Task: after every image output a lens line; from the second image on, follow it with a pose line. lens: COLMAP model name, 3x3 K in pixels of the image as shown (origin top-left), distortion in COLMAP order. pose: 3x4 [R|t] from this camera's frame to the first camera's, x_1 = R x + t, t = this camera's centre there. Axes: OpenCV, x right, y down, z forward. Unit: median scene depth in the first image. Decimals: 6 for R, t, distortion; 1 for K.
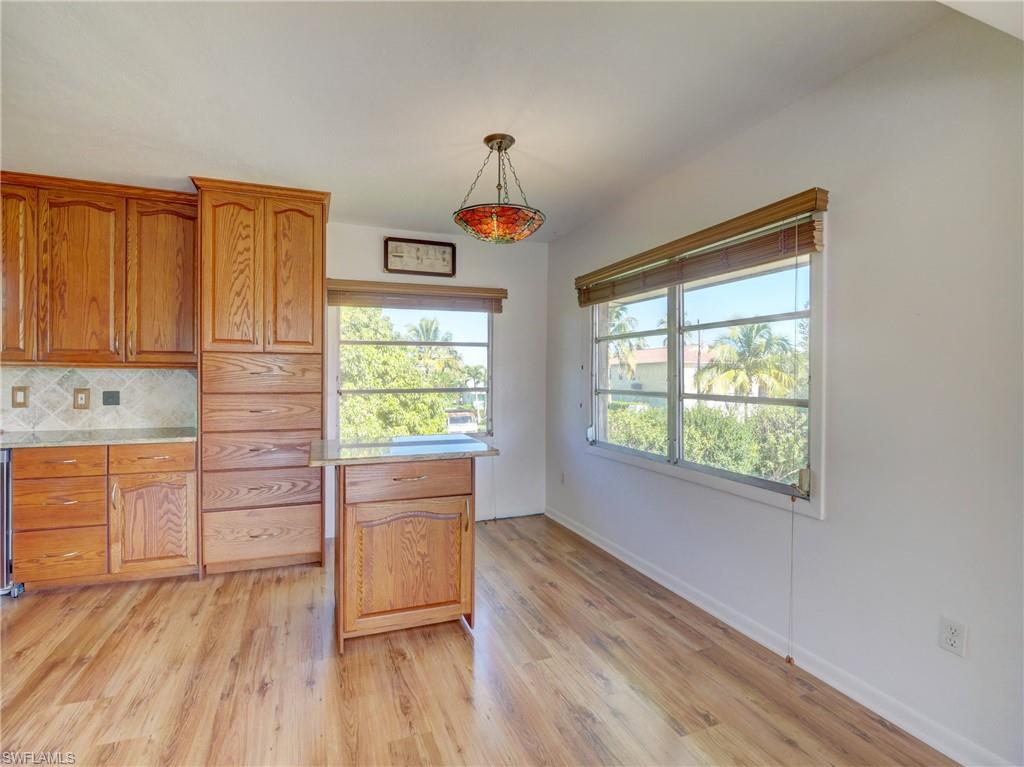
lens RADIAL K [[500.2, 0, 508.0], [0, 500.2, 381.1], [0, 0, 1]] dist [-0.014194, -0.000699]
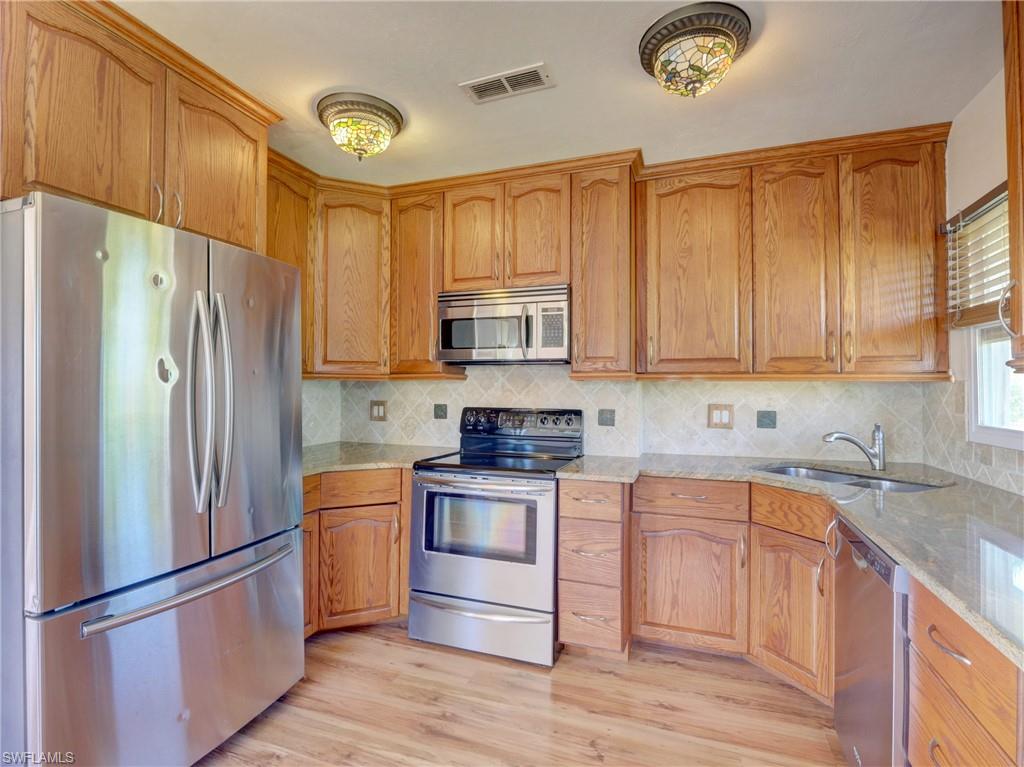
lens RADIAL K [[500.2, 0, 508.0], [0, 500.2, 381.1], [0, 0, 1]] dist [-0.014194, -0.000699]
pose [[-0.666876, -0.017654, -0.744960, -0.061076], [-0.009786, 0.999841, -0.014934, -0.008958], [0.745105, -0.002668, -0.666942, 0.772726]]
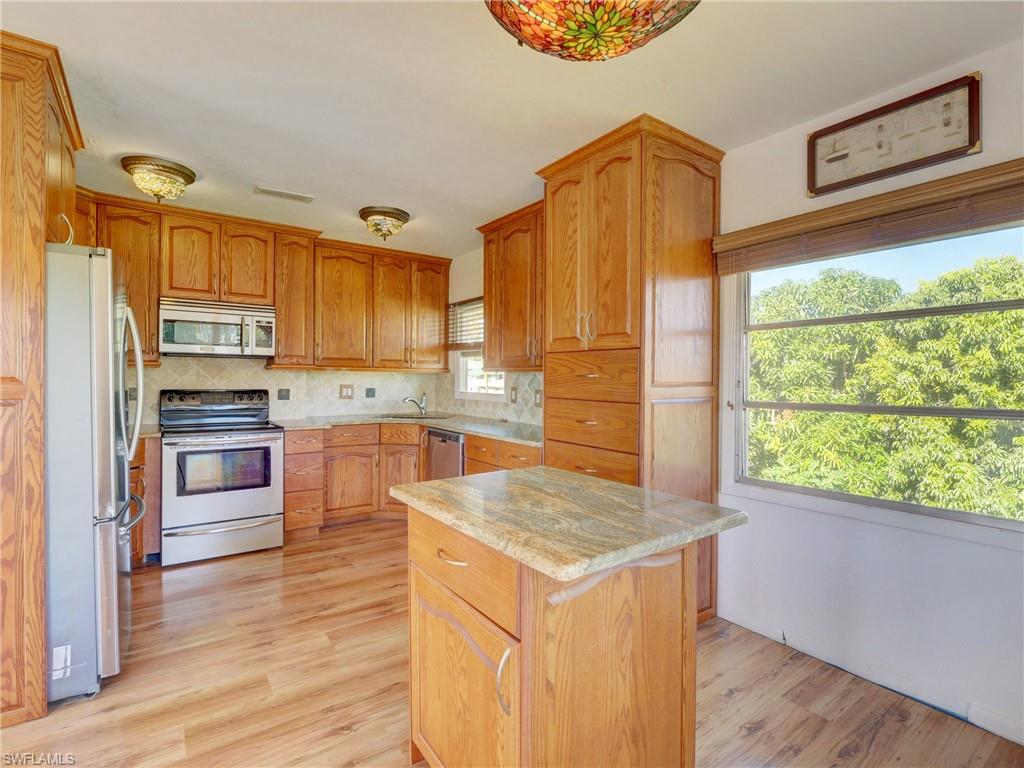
lens RADIAL K [[500.2, 0, 508.0], [0, 500.2, 381.6], [0, 0, 1]] dist [-0.014194, -0.000699]
pose [[0.242390, 0.006748, -0.970155, 0.274049], [-0.012927, 0.999910, 0.003726, -0.007521], [0.970093, 0.011638, 0.242456, 0.669965]]
